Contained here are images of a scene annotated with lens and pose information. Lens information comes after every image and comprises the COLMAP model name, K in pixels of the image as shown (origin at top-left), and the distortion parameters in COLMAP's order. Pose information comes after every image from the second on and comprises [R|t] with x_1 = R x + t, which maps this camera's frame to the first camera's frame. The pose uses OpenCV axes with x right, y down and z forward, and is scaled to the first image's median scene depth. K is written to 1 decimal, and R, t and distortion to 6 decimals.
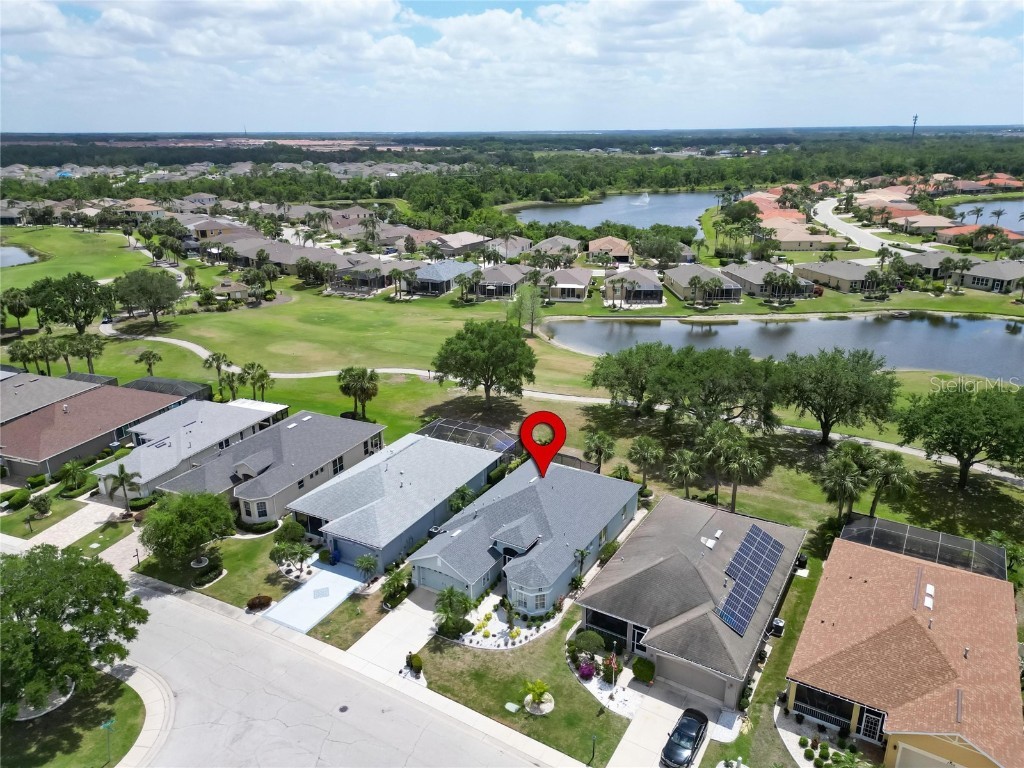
lens RADIAL K [[715.6, 0, 514.3], [0, 715.6, 383.2], [0, 0, 1]] dist [0.077765, -0.081078]
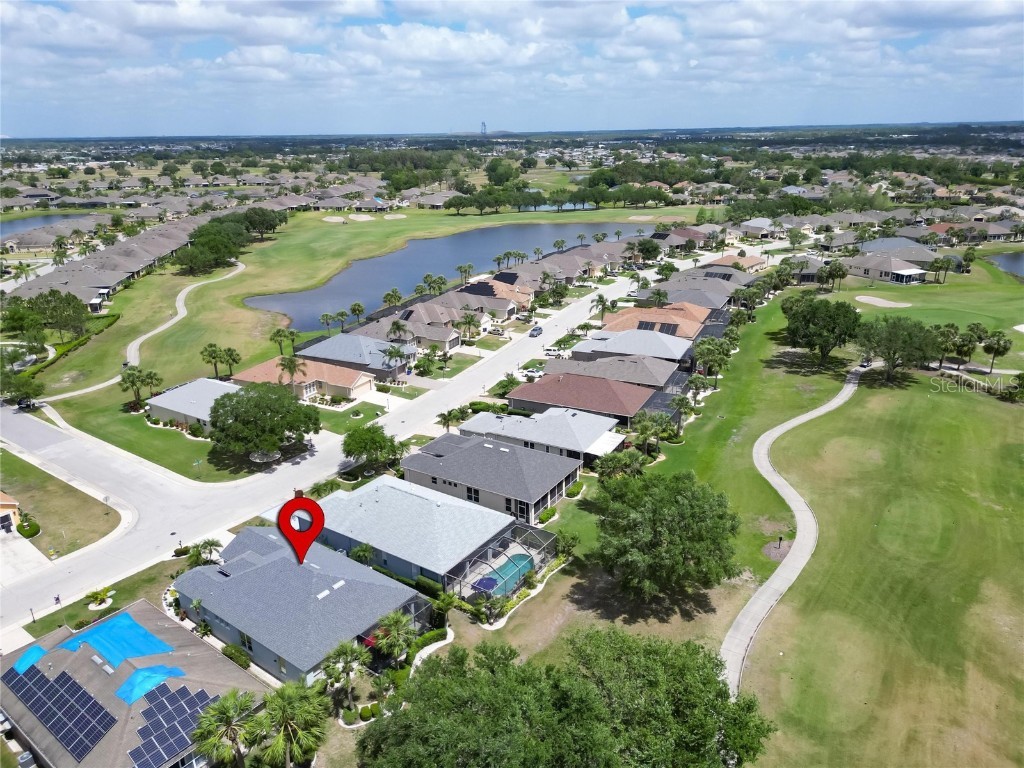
lens RADIAL K [[715.6, 0, 514.3], [0, 715.6, 383.2], [0, 0, 1]] dist [0.077765, -0.081078]
pose [[-0.100100, 0.335304, -0.936777, 0.324930], [-0.316170, 0.881988, 0.349477, -0.198777], [0.943407, 0.331164, 0.017726, 0.450062]]
